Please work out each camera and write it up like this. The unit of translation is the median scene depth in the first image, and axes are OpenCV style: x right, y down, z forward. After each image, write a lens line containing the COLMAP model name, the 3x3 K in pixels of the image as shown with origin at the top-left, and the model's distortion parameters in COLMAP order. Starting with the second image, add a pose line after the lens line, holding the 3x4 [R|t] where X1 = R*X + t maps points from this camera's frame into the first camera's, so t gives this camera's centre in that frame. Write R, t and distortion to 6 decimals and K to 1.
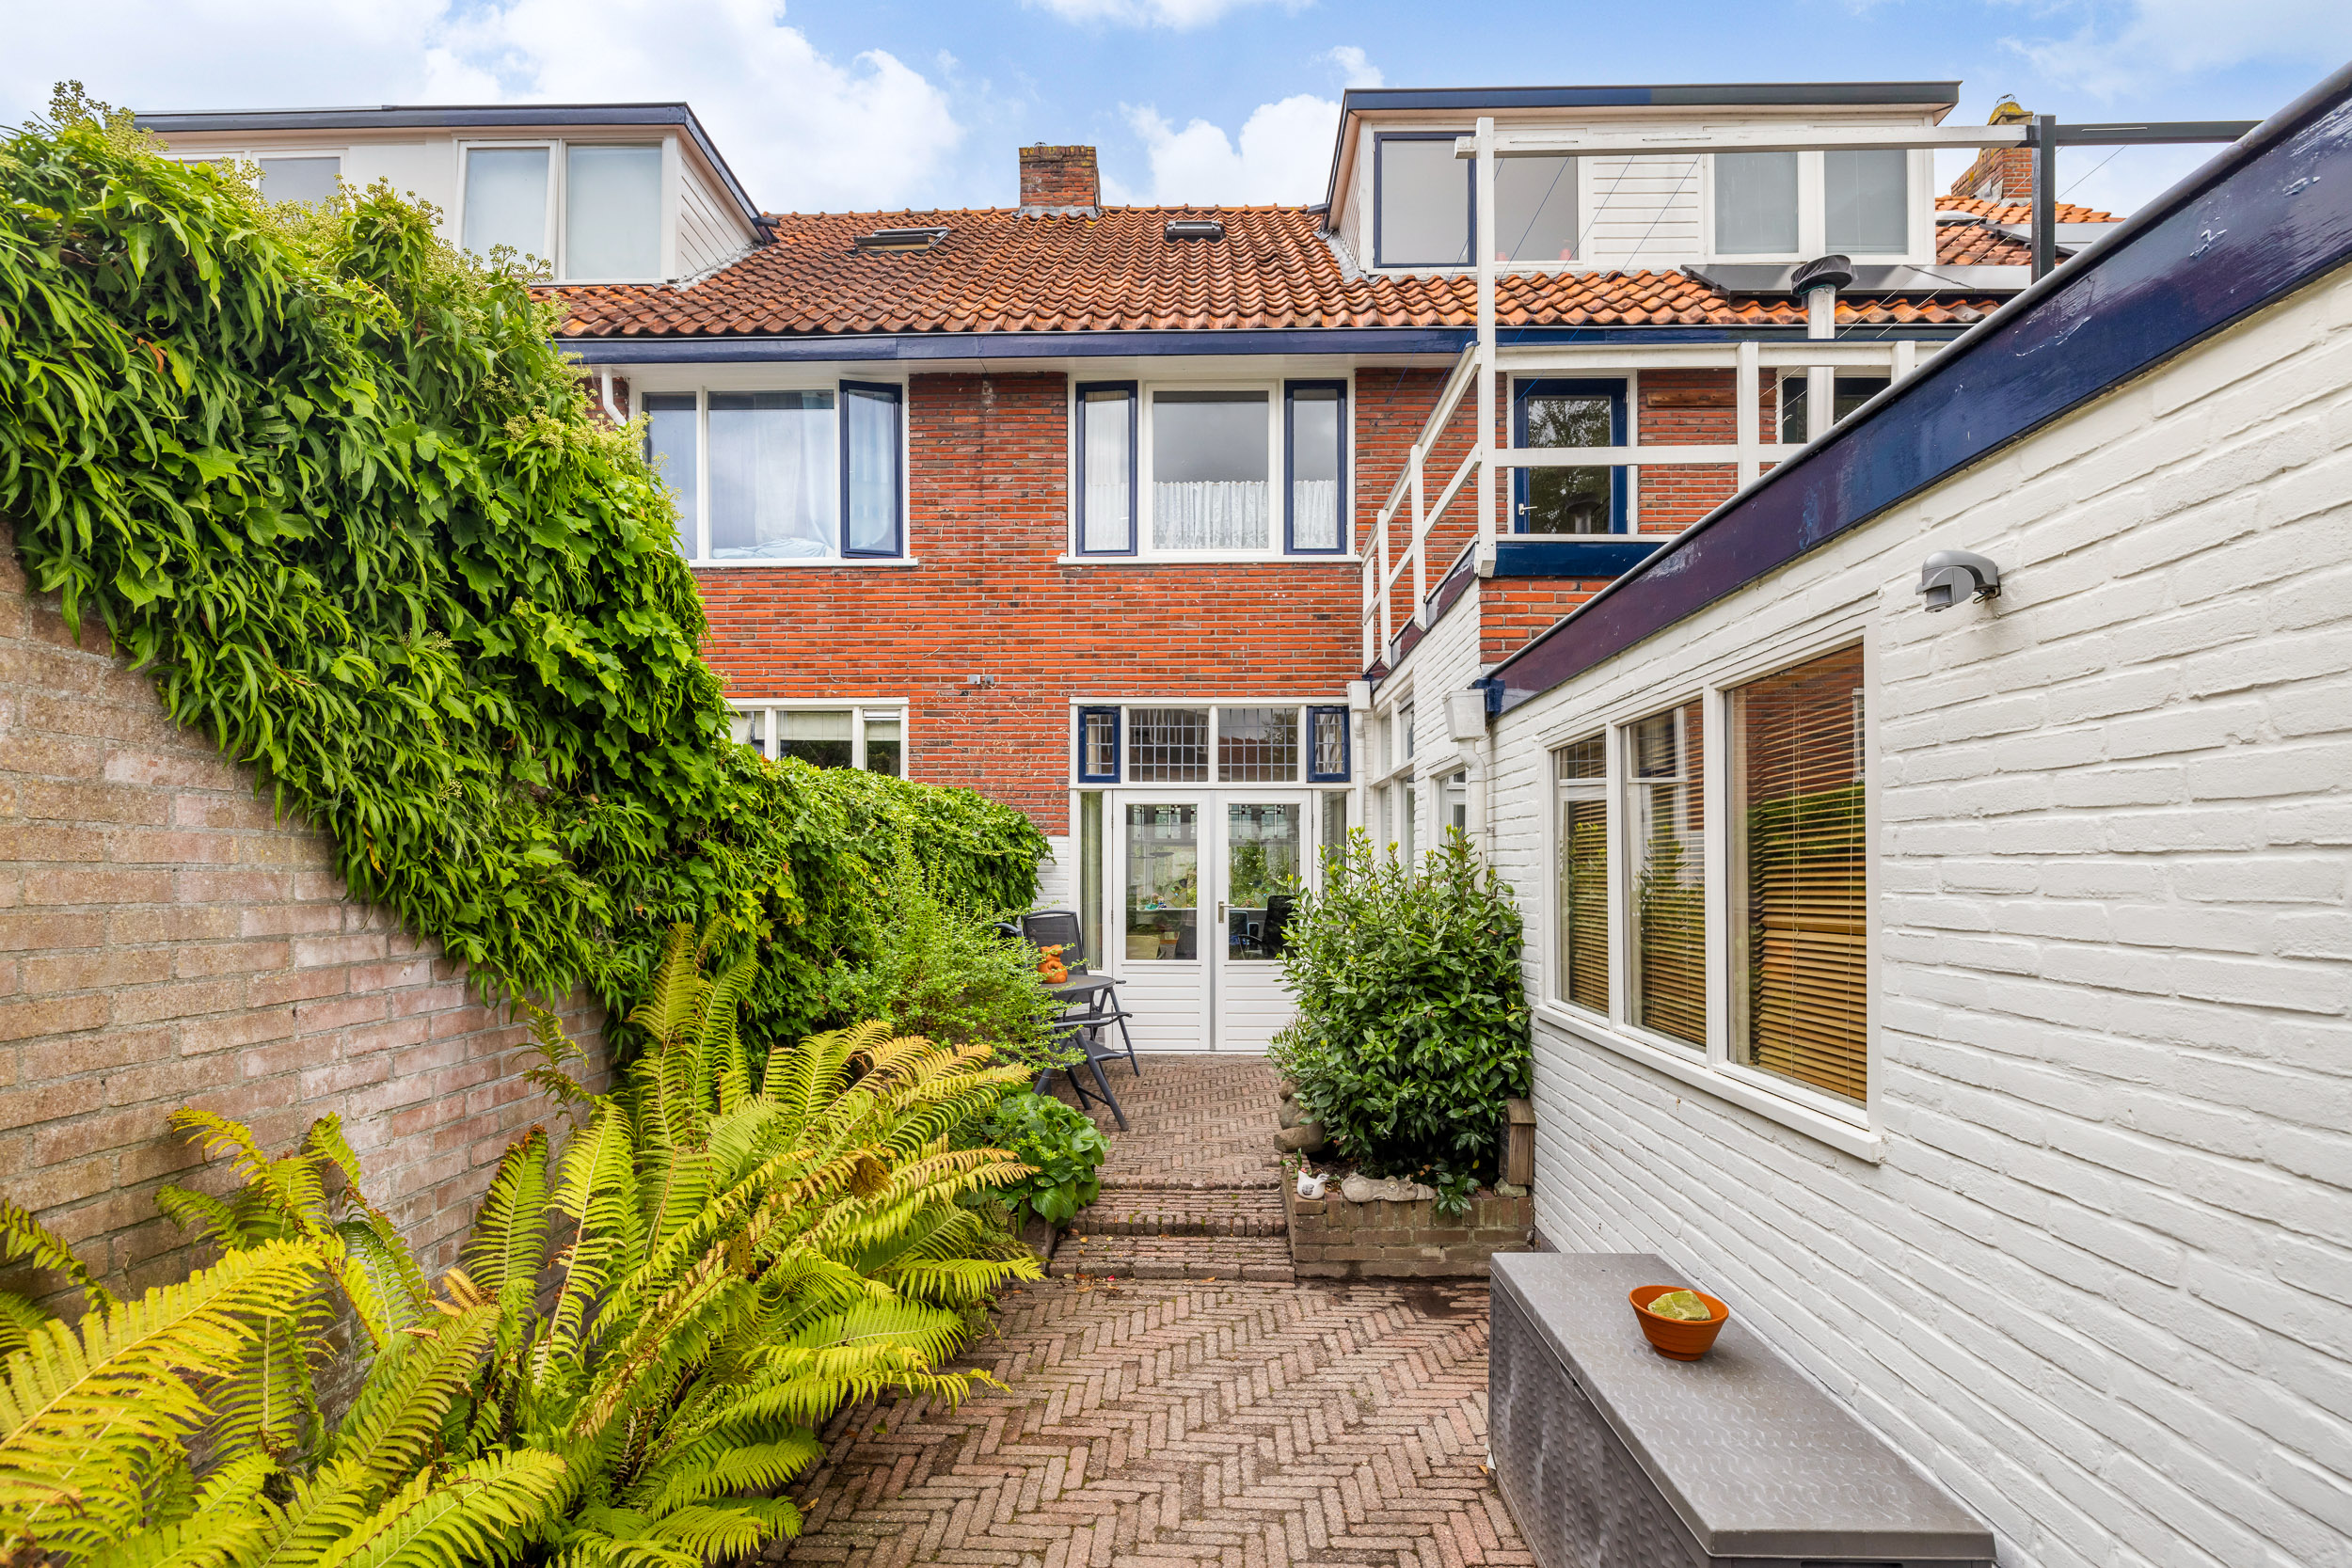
lens RADIAL K [[1067.1, 0, 1174.6], [0, 1067.1, 868.2], [0, 0, 1]] dist [-0.003297, 0.000617]
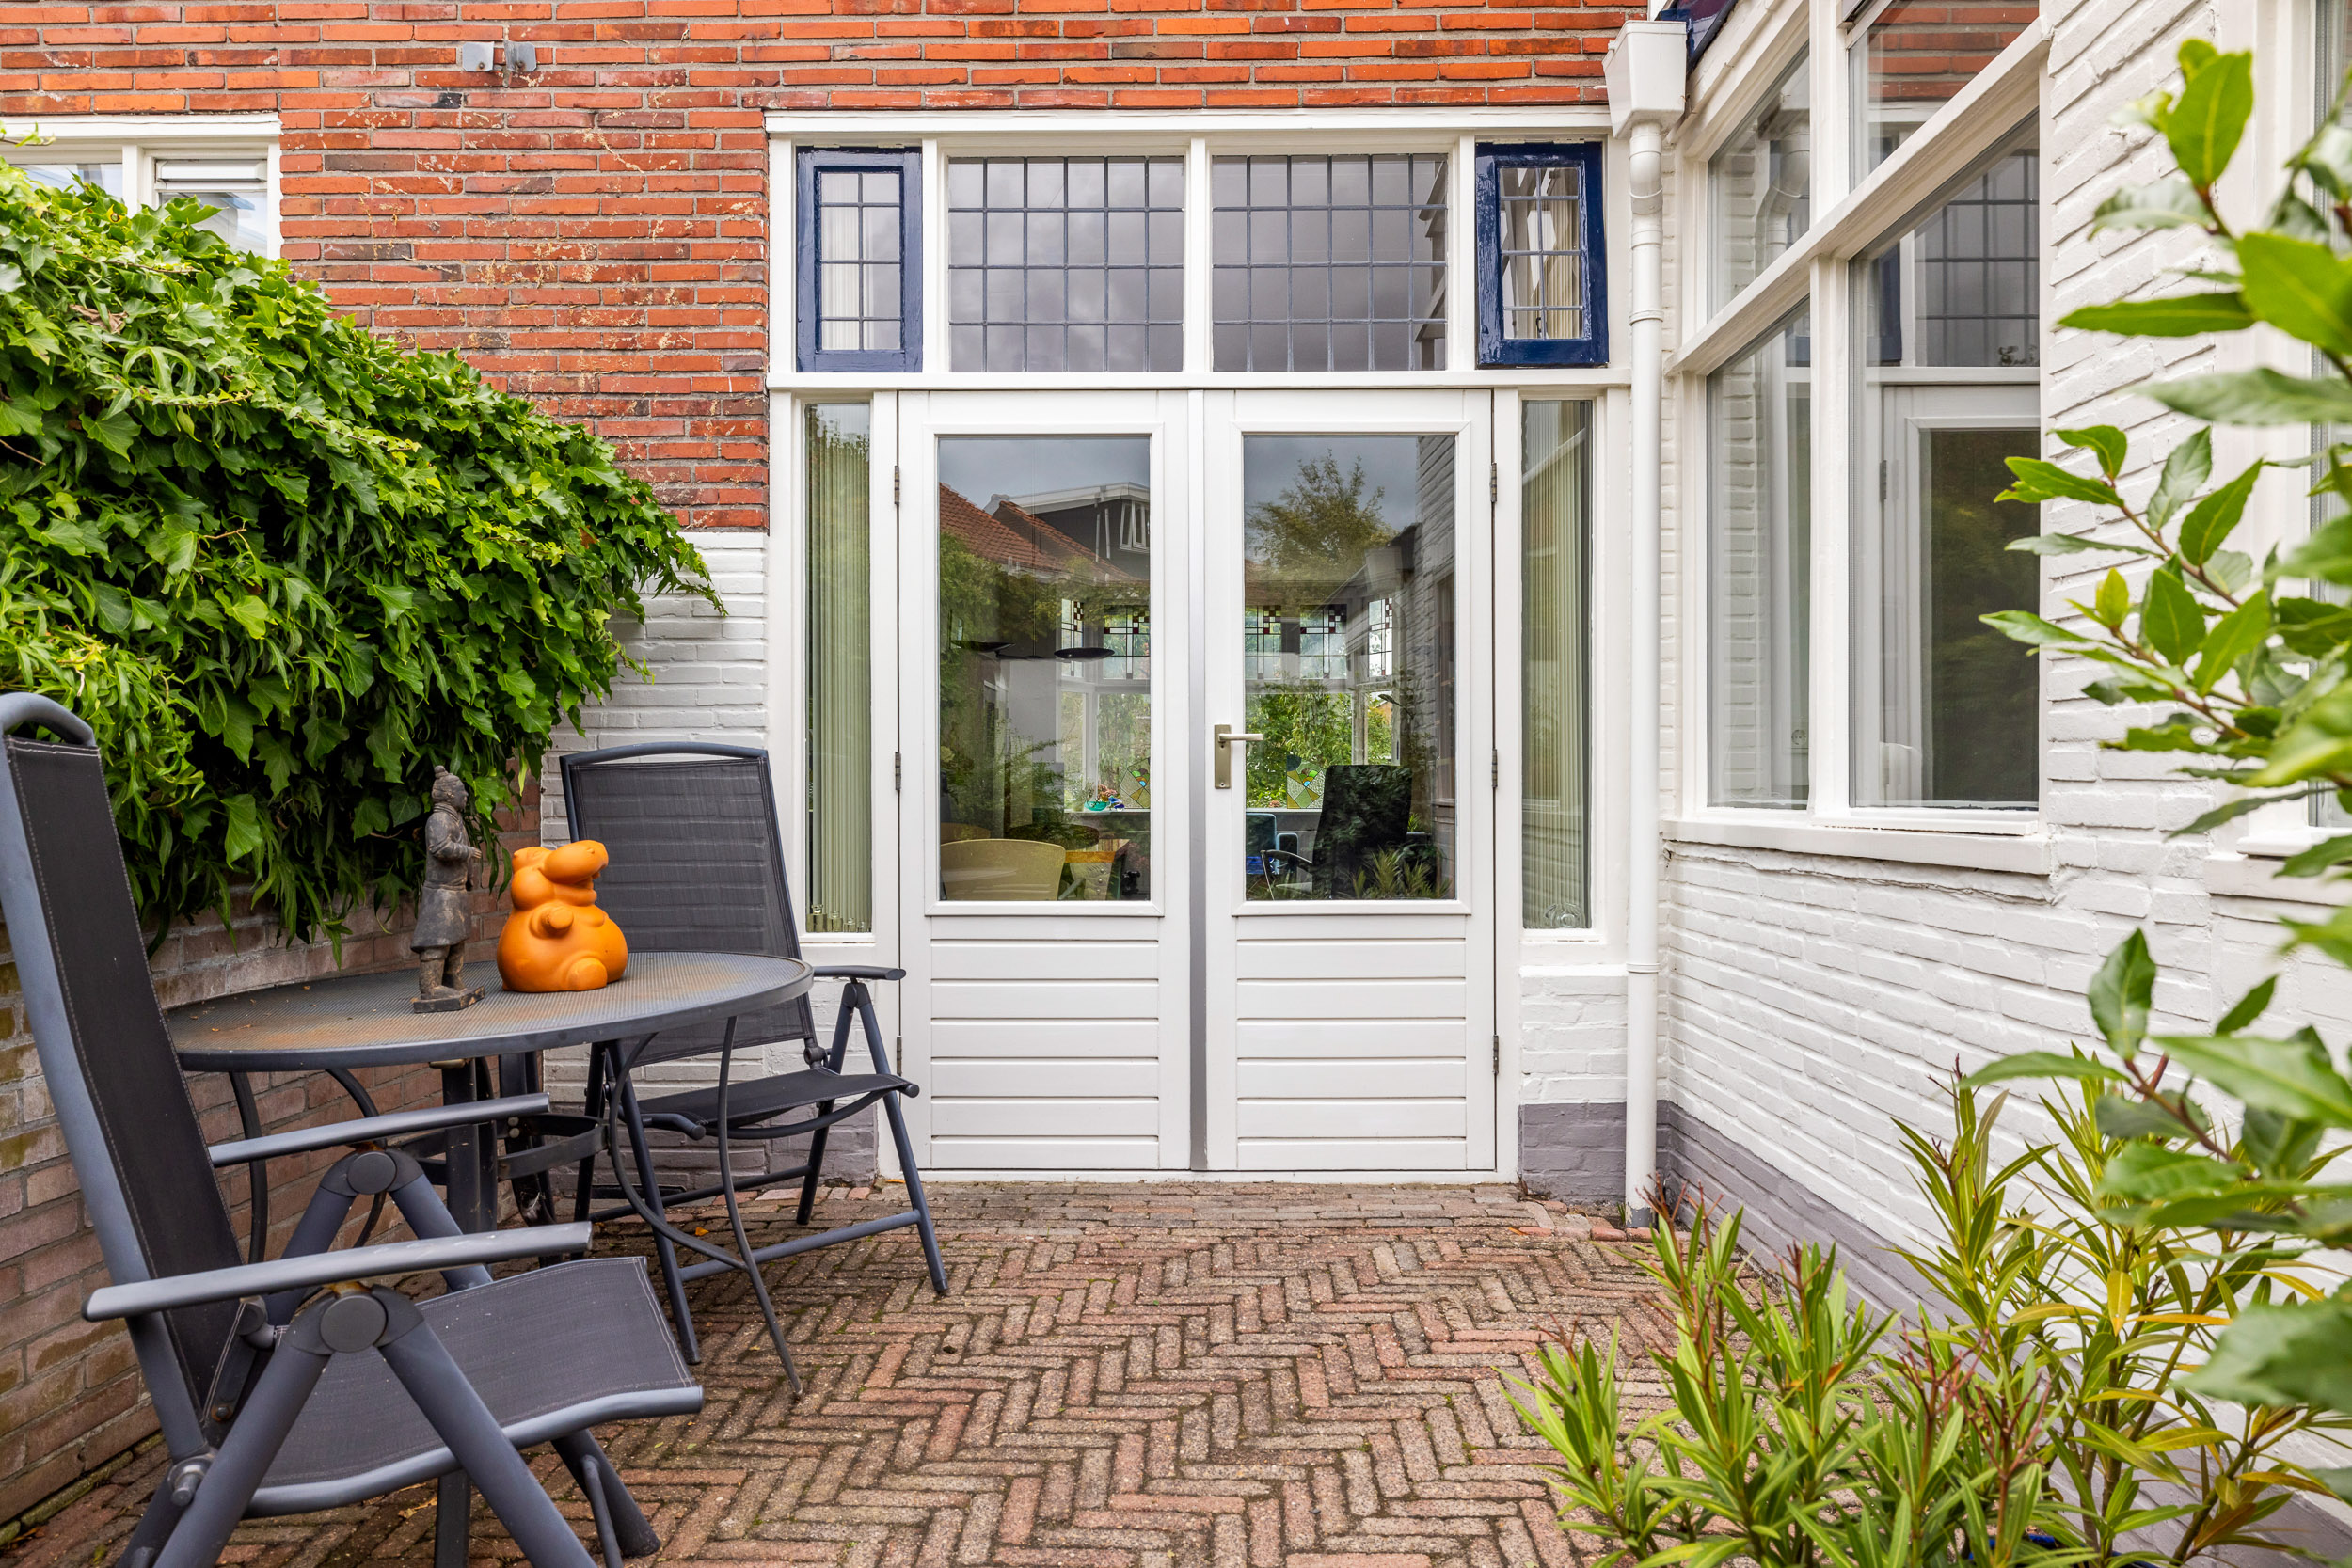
lens RADIAL K [[1512.7, 0, 1176.0], [0, 1512.7, 784.0], [0, 0, 1]] dist [0.000175, -0.001244]
pose [[0.999959, -0.004134, 0.008011, 0.079392], [0.004106, 0.999986, 0.003446, 0.151087], [-0.008025, -0.003413, 0.999962, 1.651228]]
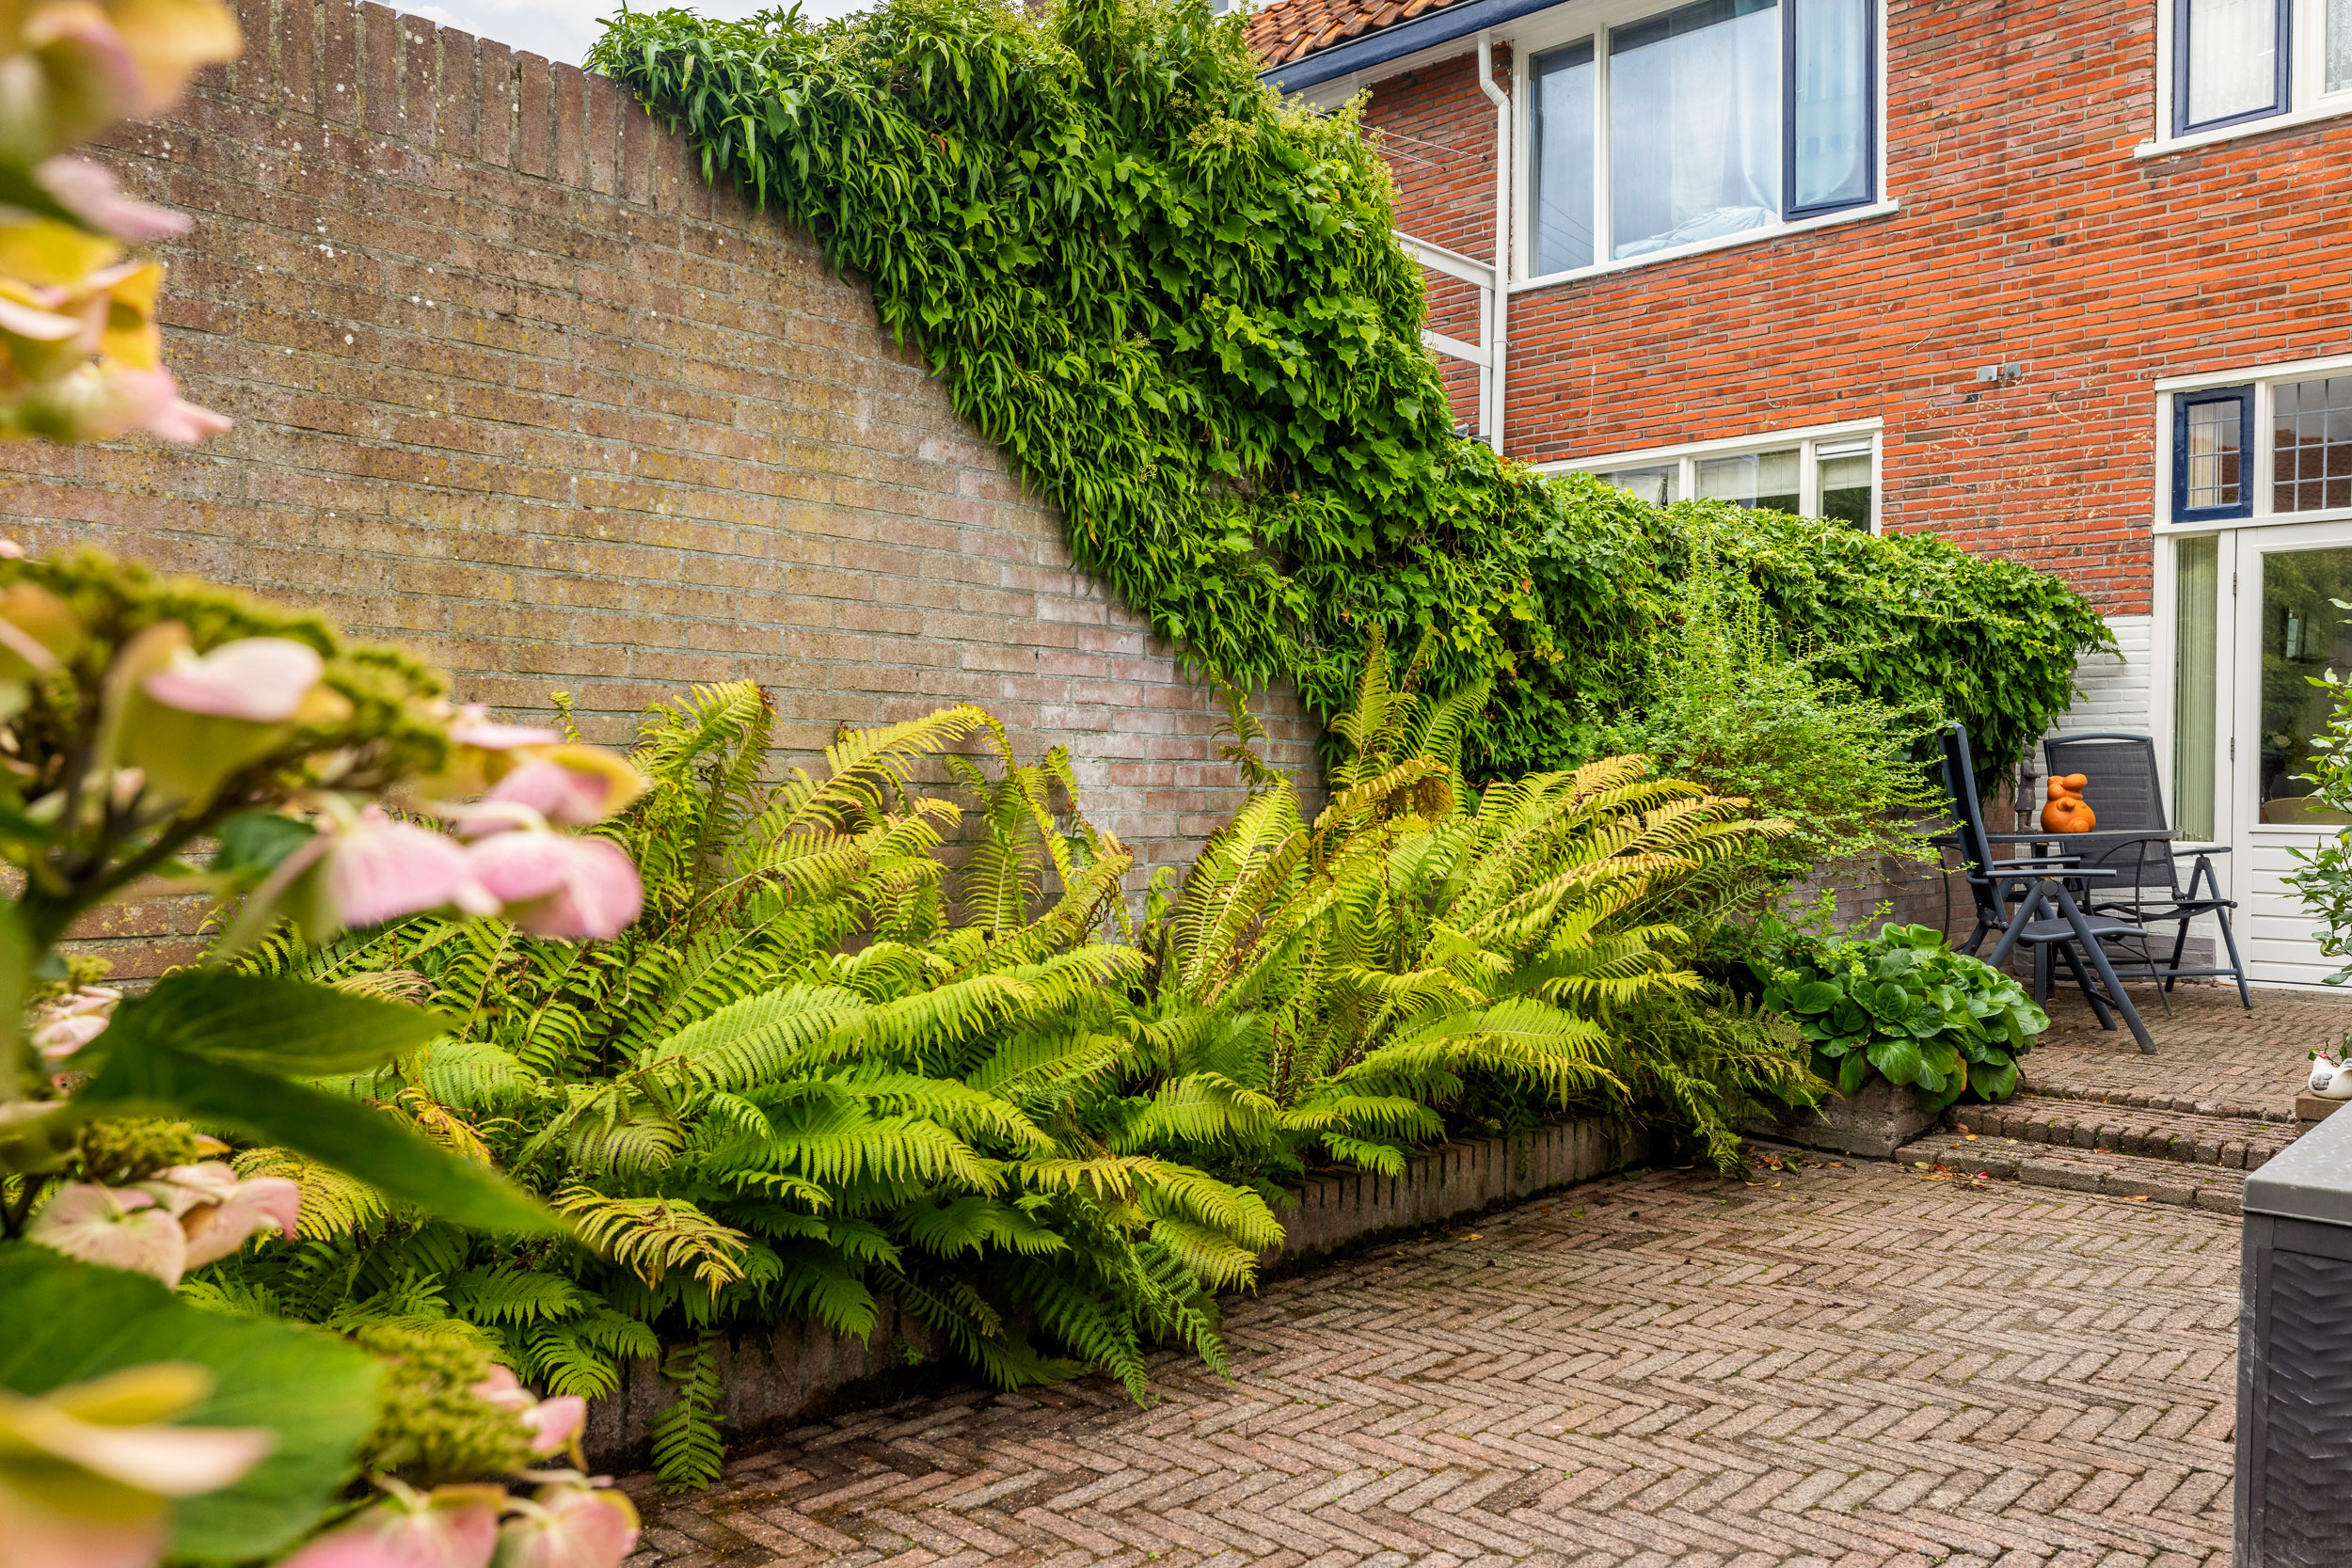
lens RADIAL K [[1781.6, 0, 1181.8], [0, 1781.6, 810.6], [0, 0, 1]] dist [-0.008027, 0.005593]
pose [[0.747628, 0.013442, -0.663981, 0.492699], [-0.004223, 0.999871, 0.015487, 0.208387], [0.664104, -0.008775, 0.747589, -0.316922]]
